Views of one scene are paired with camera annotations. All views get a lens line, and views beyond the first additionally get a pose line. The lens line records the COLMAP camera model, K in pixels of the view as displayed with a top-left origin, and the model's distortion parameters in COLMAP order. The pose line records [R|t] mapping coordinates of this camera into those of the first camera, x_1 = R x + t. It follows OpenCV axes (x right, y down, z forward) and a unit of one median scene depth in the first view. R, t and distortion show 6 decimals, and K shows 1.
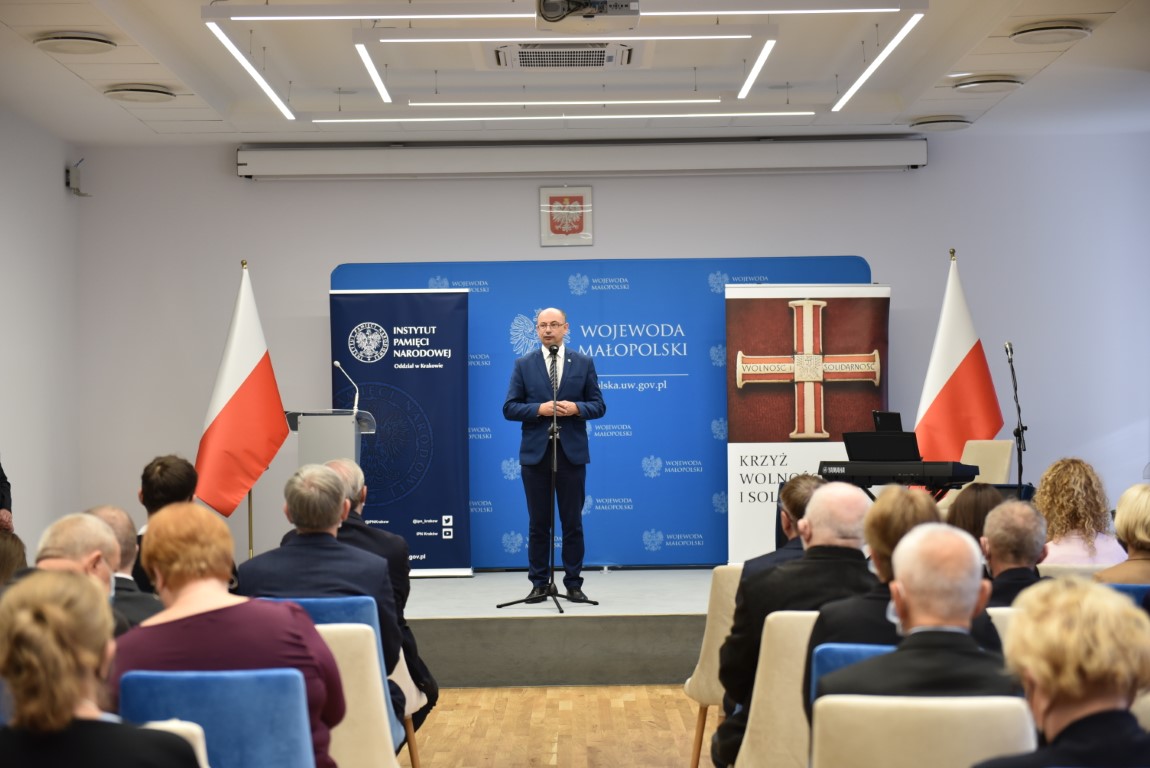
lens RADIAL K [[2115.5, 0, 575.0], [0, 2115.5, 384.0], [0, 0, 1]] dist [0.043086, 0.058114]
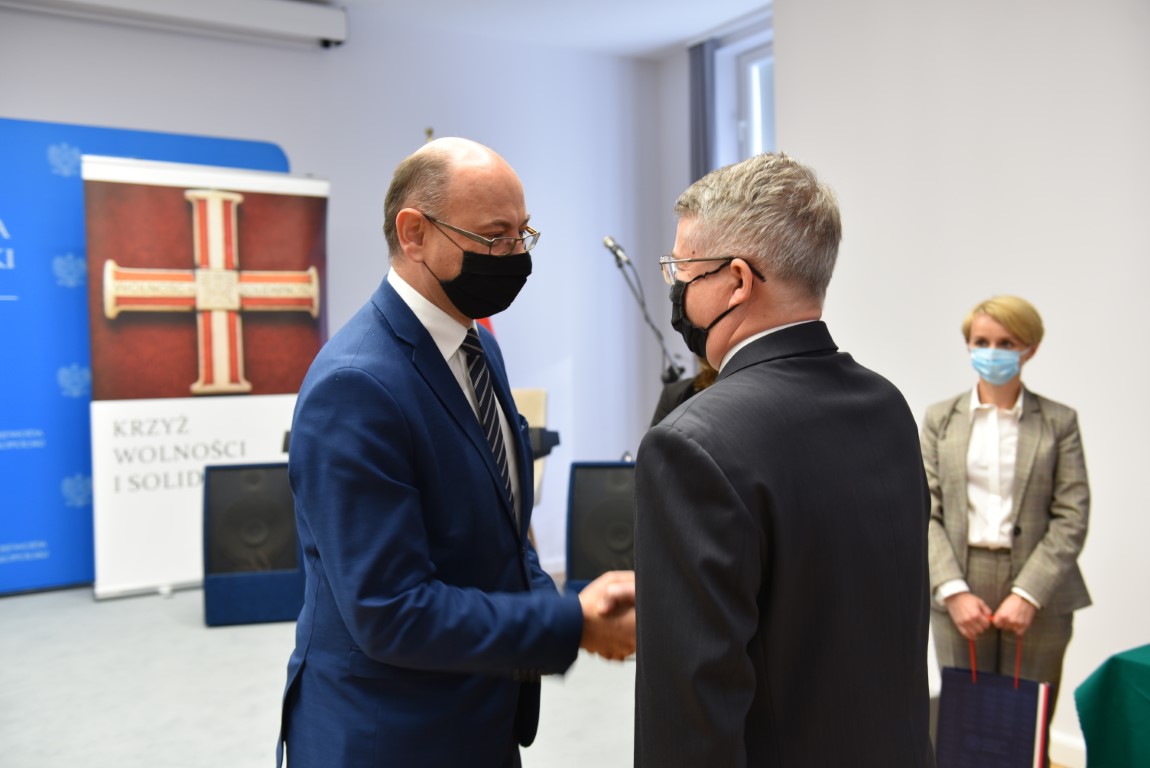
lens RADIAL K [[1095.3, 0, 575.0], [0, 1095.3, 384.0], [0, 0, 1]] dist [0.027866, 0.005815]
pose [[0.837759, -0.020118, 0.545669, 0.012044], [0.004996, 0.999562, 0.029181, 0.013180], [-0.546017, -0.021721, 0.837493, 0.636927]]
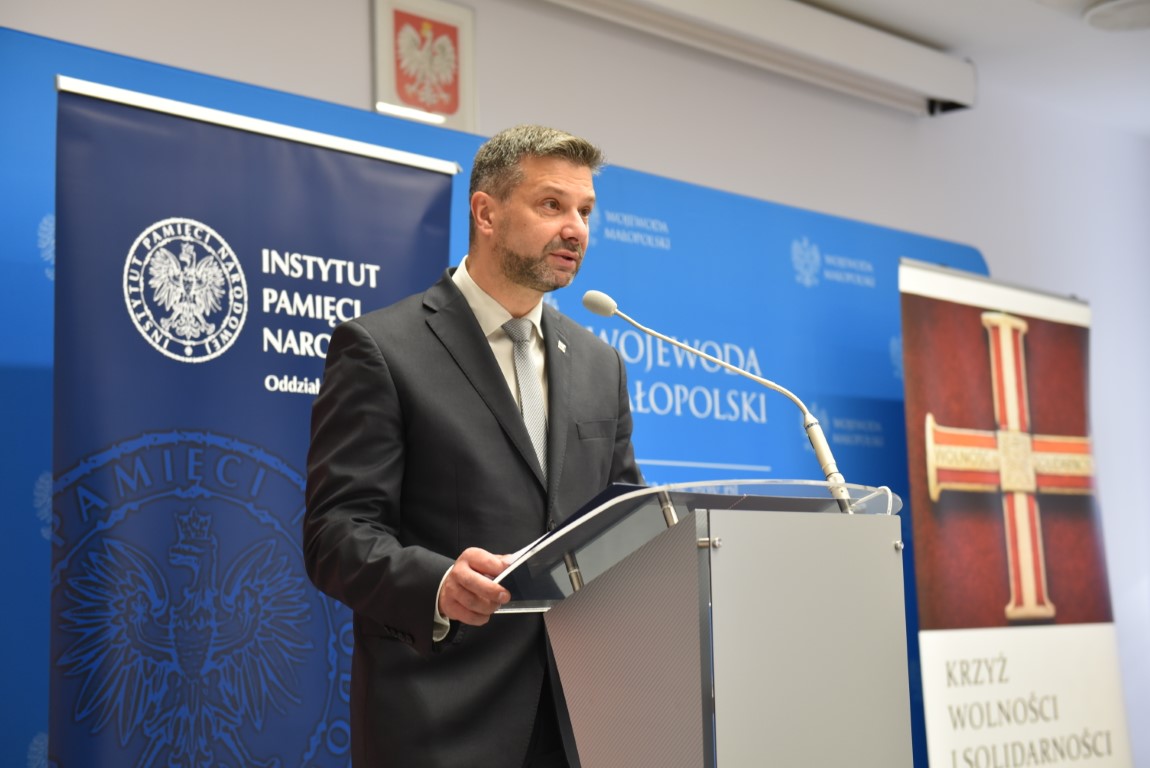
lens RADIAL K [[1715.8, 0, 575.0], [0, 1715.8, 384.0], [0, 0, 1]] dist [0.088951, -0.015507]
pose [[0.711460, 0.080733, 0.698073, -0.217500], [0.005123, 0.992756, -0.120036, 0.019859], [-0.702708, 0.088977, 0.705893, 0.804075]]
